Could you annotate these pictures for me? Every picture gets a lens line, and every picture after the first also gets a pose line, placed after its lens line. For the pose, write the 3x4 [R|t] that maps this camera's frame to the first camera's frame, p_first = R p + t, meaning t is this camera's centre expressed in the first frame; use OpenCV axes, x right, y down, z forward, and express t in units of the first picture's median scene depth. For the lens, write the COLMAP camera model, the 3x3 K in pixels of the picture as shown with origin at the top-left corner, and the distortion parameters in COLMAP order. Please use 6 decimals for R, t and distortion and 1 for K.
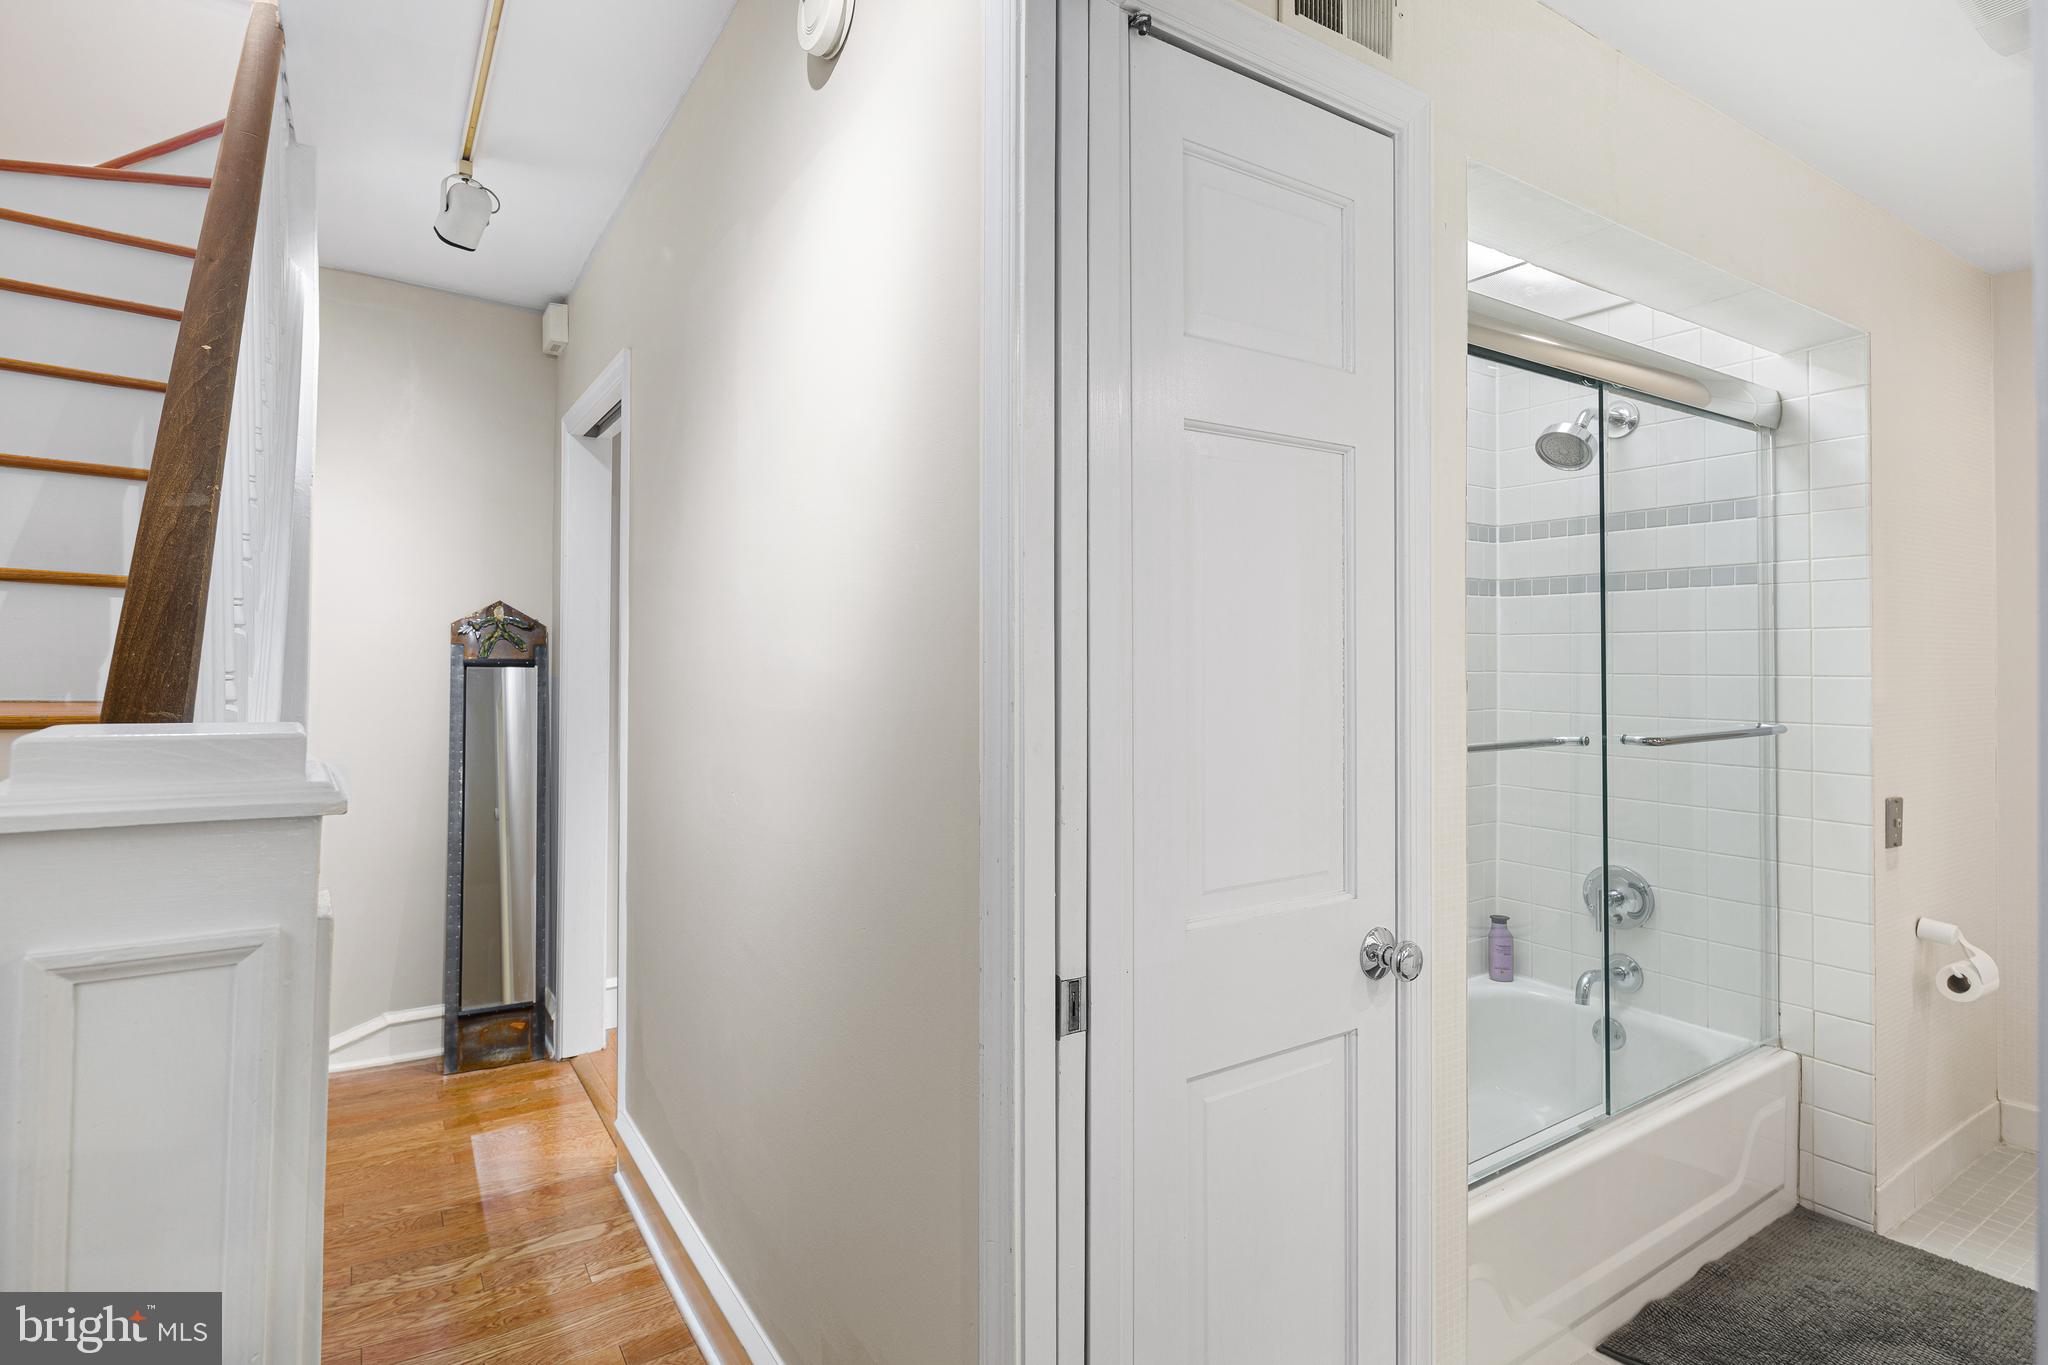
lens RADIAL K [[1031.2, 0, 1009.0], [0, 1031.2, 653.1], [0, 0, 1]] dist [0.007043, -0.004165]
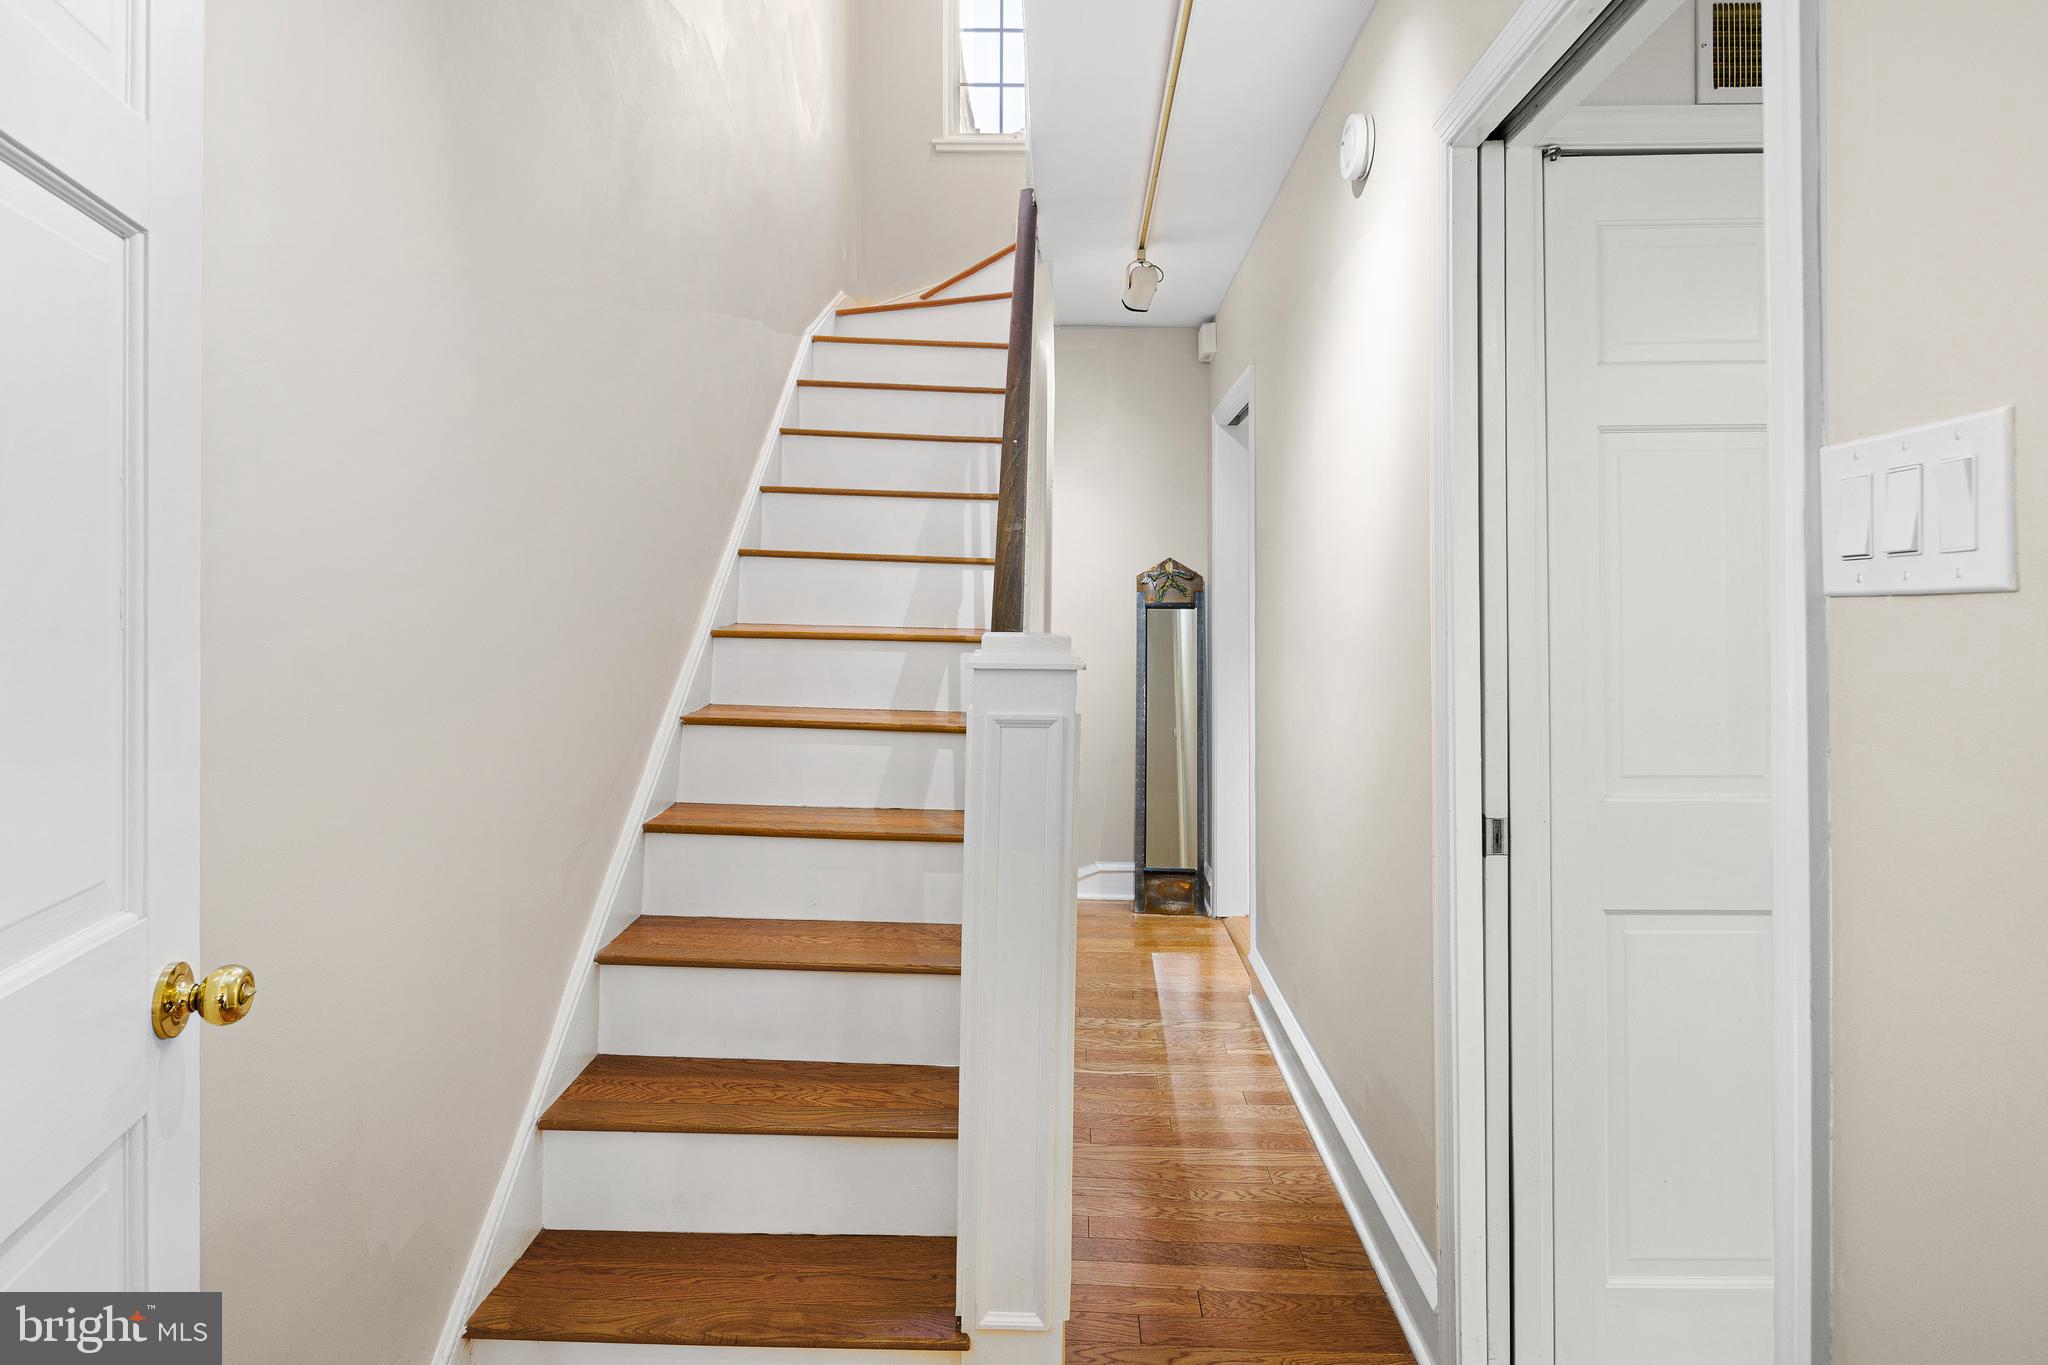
lens RADIAL K [[1031.2, 0, 1034.3], [0, 1031.2, 602.9], [0, 0, 1]] dist [0.007043, -0.004165]
pose [[0.825386, -0.004476, -0.564551, 0.119030], [0.008905, 0.999947, 0.005092, -0.002677], [0.564498, -0.009230, 0.825382, -0.202059]]
